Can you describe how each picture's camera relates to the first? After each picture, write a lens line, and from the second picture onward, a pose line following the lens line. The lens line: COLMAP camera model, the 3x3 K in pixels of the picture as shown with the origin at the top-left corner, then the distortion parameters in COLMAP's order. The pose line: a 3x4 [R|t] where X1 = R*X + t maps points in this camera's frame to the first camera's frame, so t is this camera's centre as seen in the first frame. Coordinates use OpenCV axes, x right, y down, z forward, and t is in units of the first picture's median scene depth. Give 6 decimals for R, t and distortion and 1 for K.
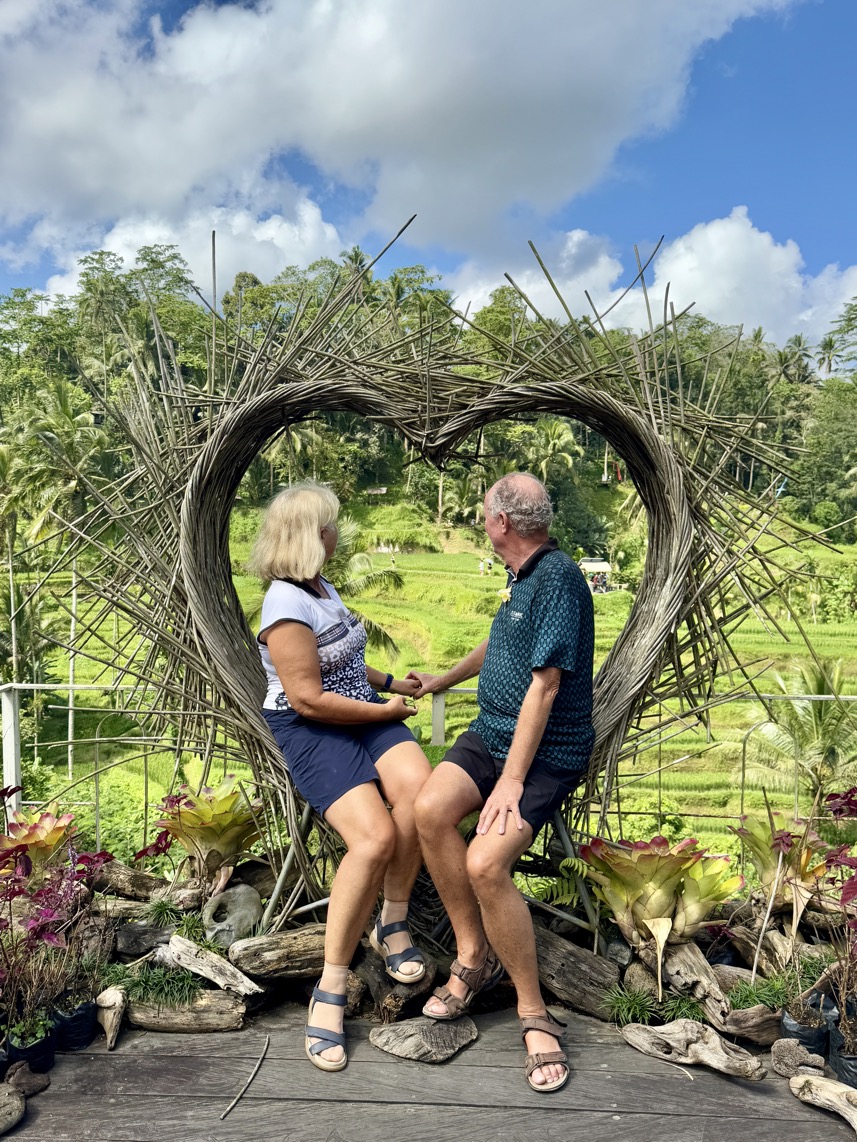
lens RADIAL K [[927.1, 0, 418.9], [0, 927.1, 570.8], [0, 0, 1]] dist [0.090734, -0.153200]
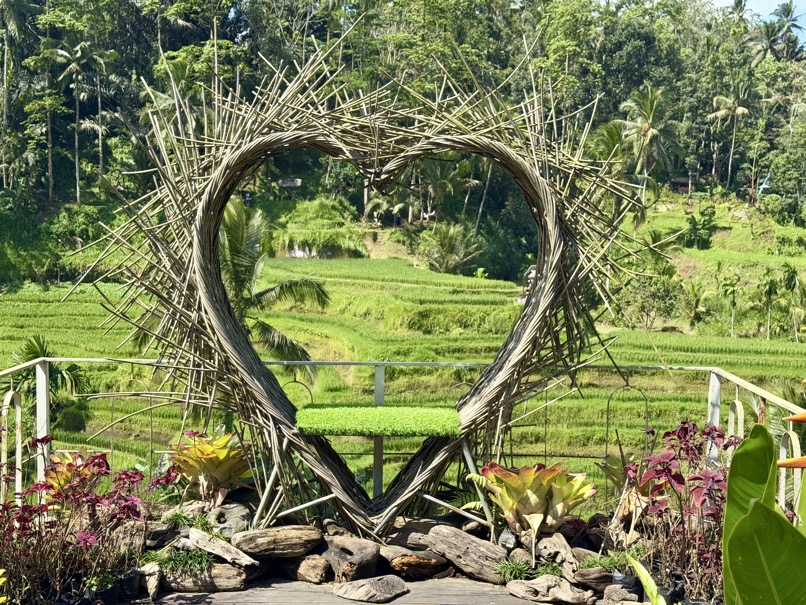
lens RADIAL K [[1116.1, 0, 412.8], [0, 1116.1, 313.2], [0, 0, 1]] dist [0.113720, 0.000000]
pose [[0.997817, 0.003603, 0.065945, -0.035517], [-0.005561, 0.999548, 0.029531, 0.011811], [-0.065809, -0.029833, 0.997386, -0.560764]]
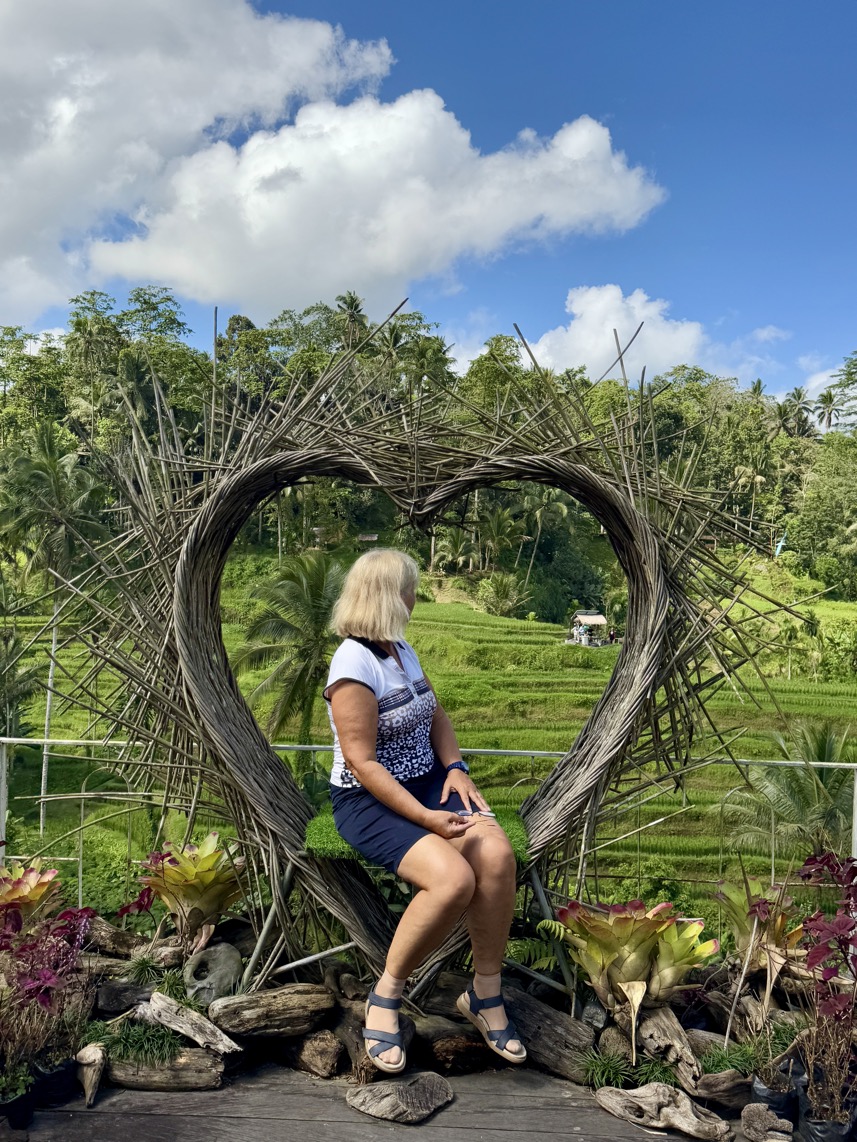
lens RADIAL K [[953.6, 0, 419.6], [0, 953.6, 569.9], [0, 0, 1]] dist [0.099831, -0.149755]
pose [[0.999805, 0.017375, 0.009373, 0.005126], [-0.016858, 0.998467, -0.052729, -0.013050], [-0.010274, 0.052560, 0.998565, -0.055898]]
